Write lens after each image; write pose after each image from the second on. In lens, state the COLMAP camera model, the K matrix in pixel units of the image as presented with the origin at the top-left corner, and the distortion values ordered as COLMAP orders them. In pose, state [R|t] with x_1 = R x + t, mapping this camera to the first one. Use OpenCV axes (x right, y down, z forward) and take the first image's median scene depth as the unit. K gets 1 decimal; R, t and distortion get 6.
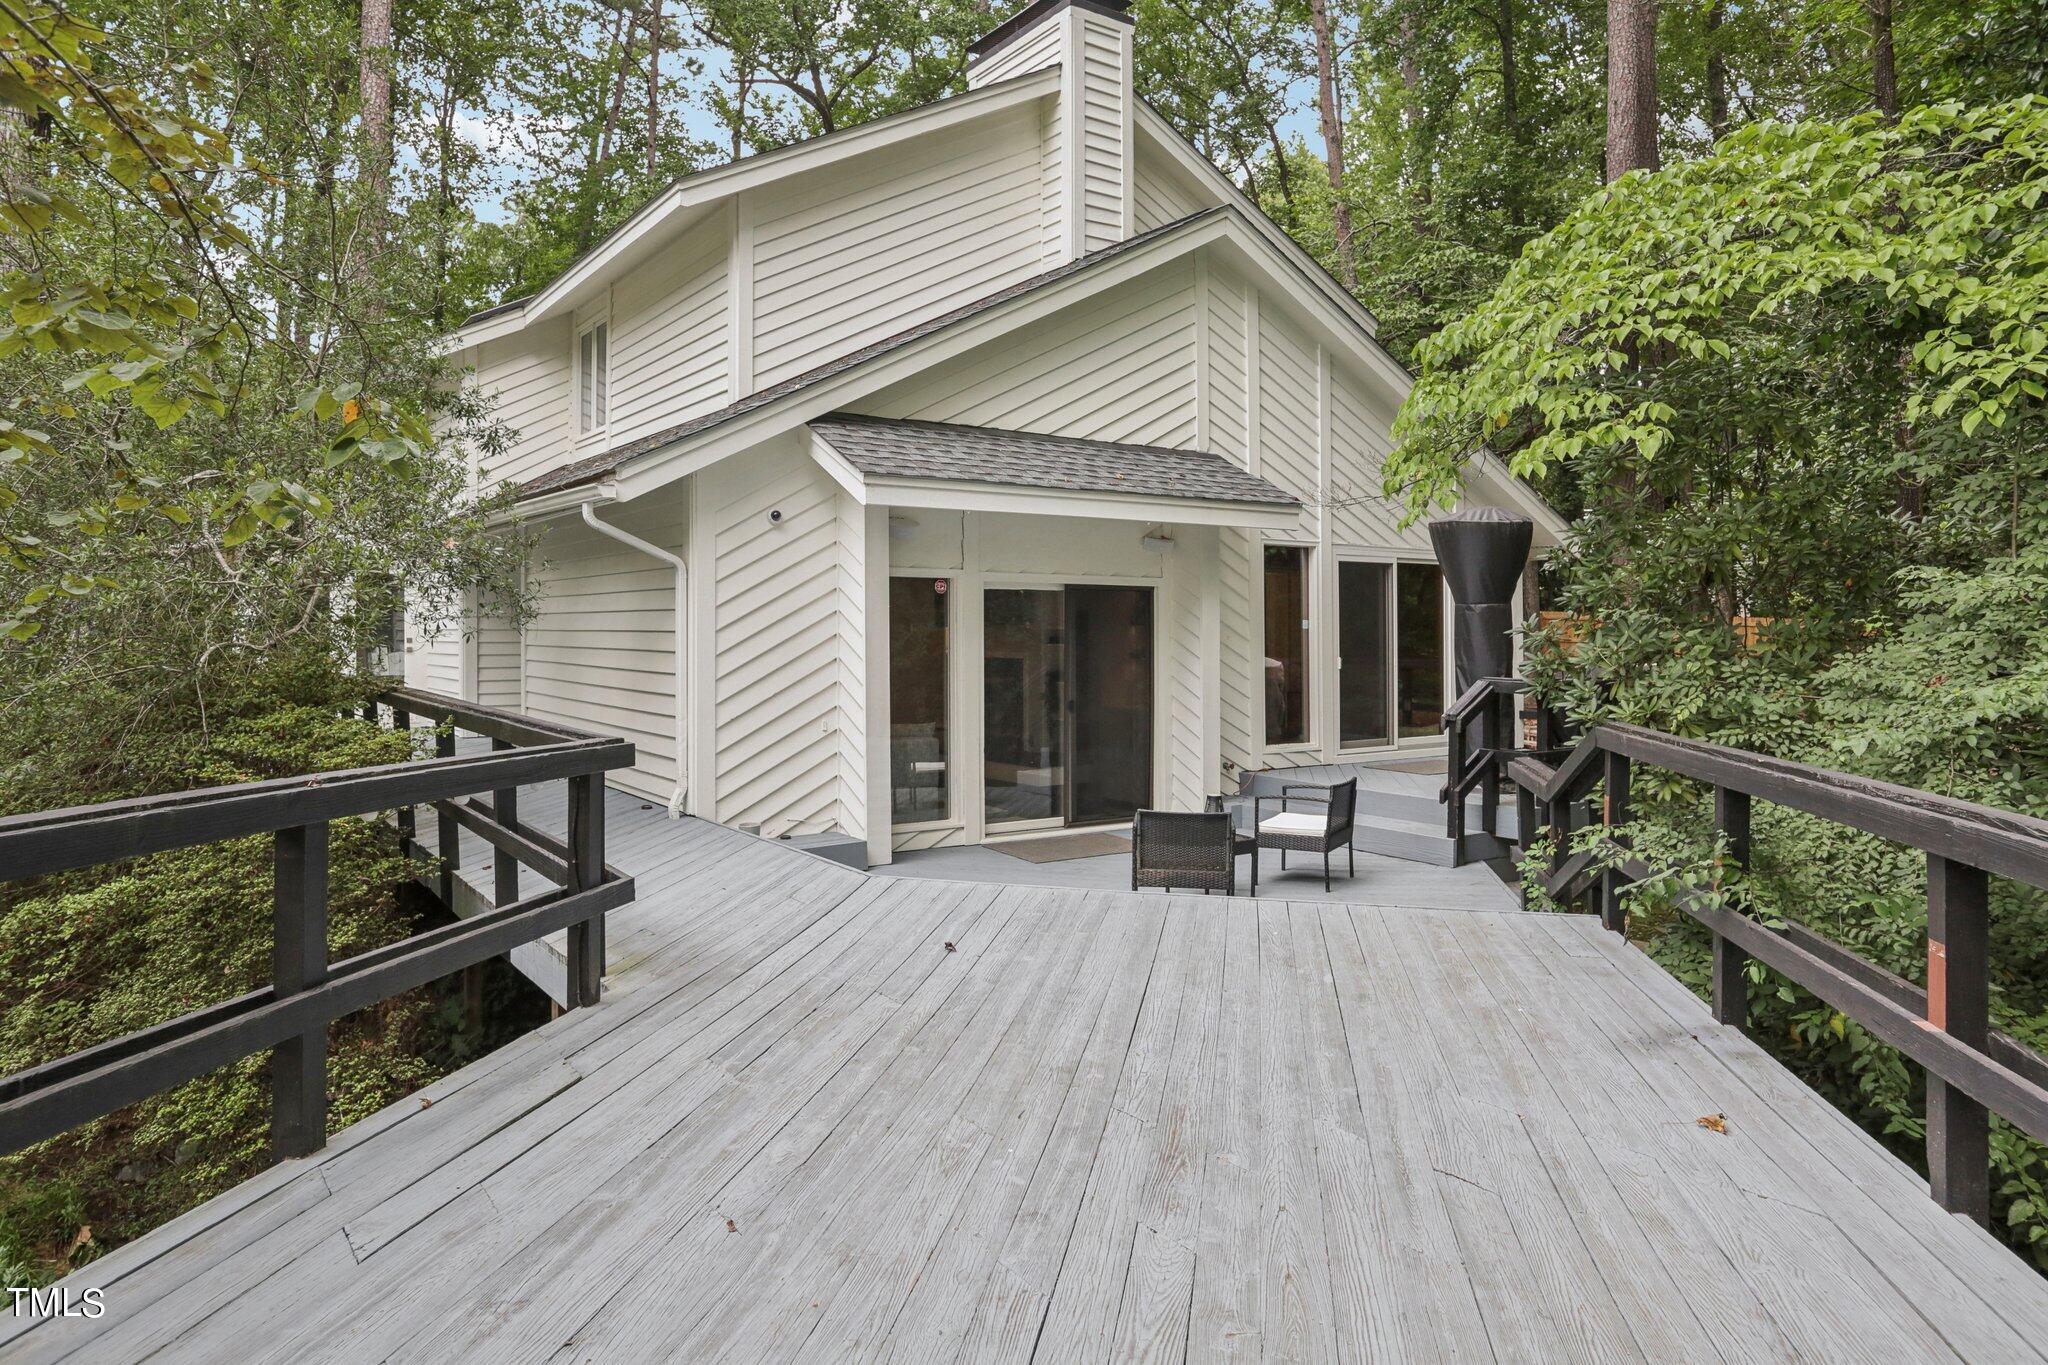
lens RADIAL K [[1366.3, 0, 1030.3], [0, 1366.3, 684.1], [0, 0, 1]] dist [0.011954, 0.003787]
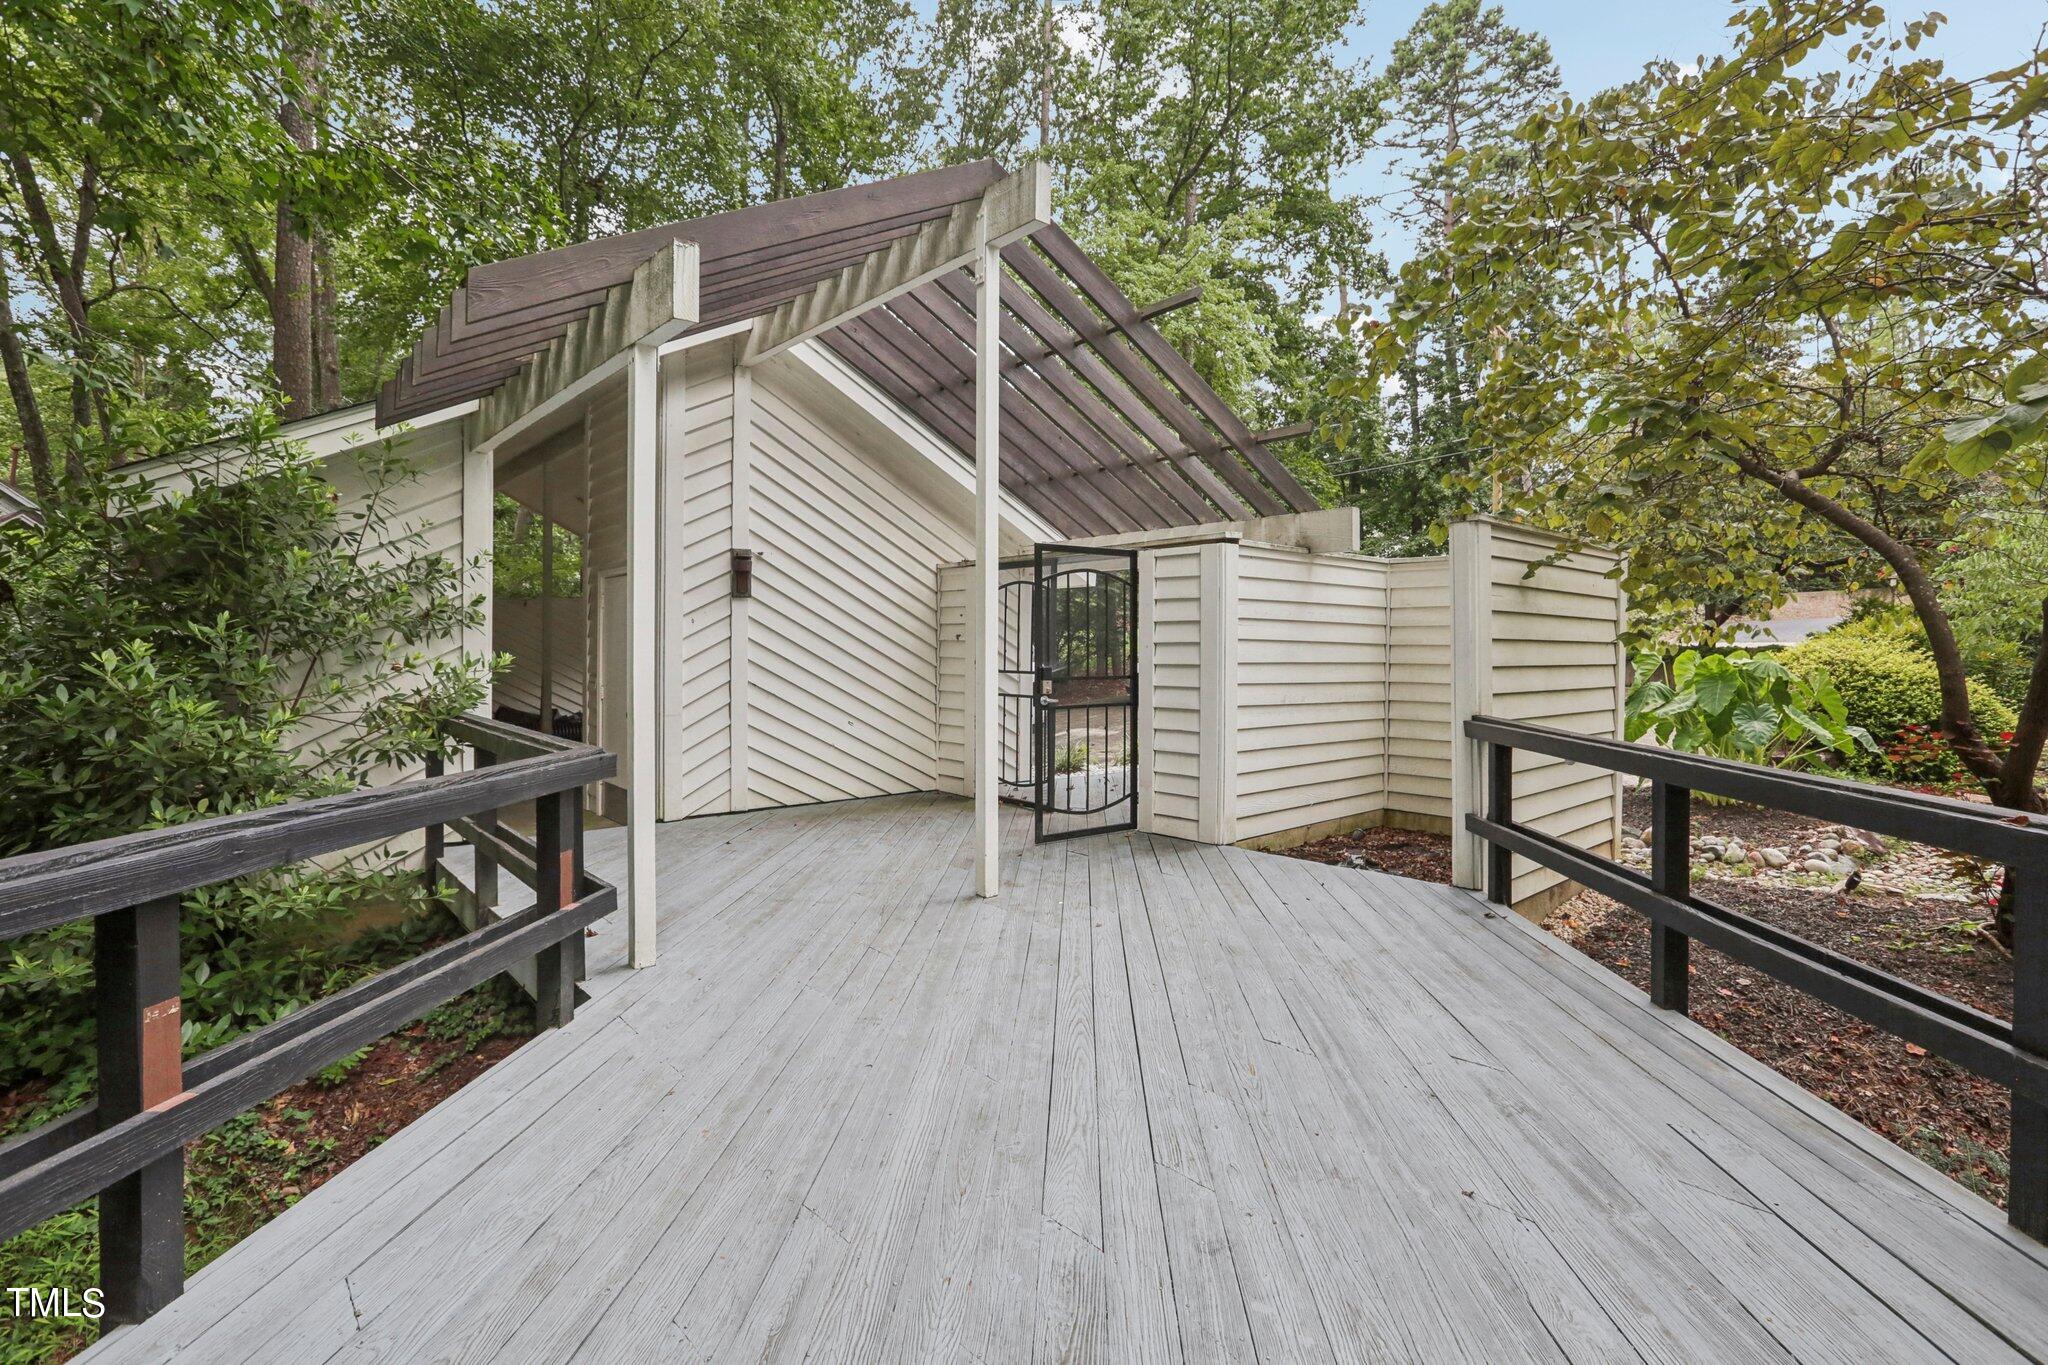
lens RADIAL K [[965.1, 0, 1013.1], [0, 965.1, 662.0], [0, 0, 1]] dist [-0.027337, -0.000017]
pose [[-0.994780, -0.013488, -0.101151, 0.218146], [-0.018094, 0.998834, 0.044753, -0.049529], [0.100429, 0.046350, -0.993864, 1.665234]]
